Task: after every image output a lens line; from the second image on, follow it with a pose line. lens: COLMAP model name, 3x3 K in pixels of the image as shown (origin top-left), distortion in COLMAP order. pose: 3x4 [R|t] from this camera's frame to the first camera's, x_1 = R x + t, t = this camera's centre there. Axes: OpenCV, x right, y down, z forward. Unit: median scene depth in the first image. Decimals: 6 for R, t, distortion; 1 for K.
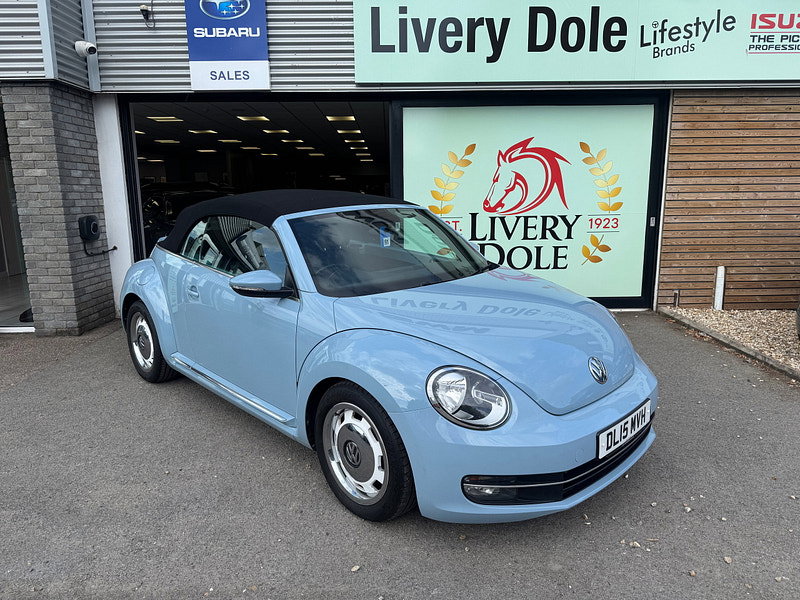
lens RADIAL K [[563.5, 0, 399.4], [0, 563.5, 301.4], [0, 0, 1]] dist [0.036283, -0.042125]
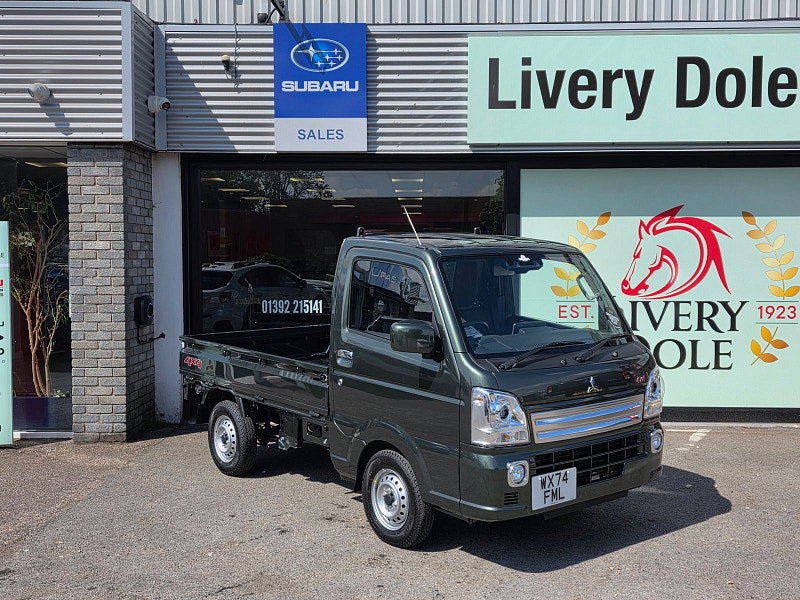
lens RADIAL K [[926.0, 0, 408.8], [0, 926.0, 297.2], [0, 0, 1]] dist [0.090813, -0.067674]
pose [[0.999423, 0.011544, -0.031939, -0.115701], [-0.016093, 0.989143, -0.146073, 0.042009], [0.029906, 0.146502, 0.988758, -0.322081]]
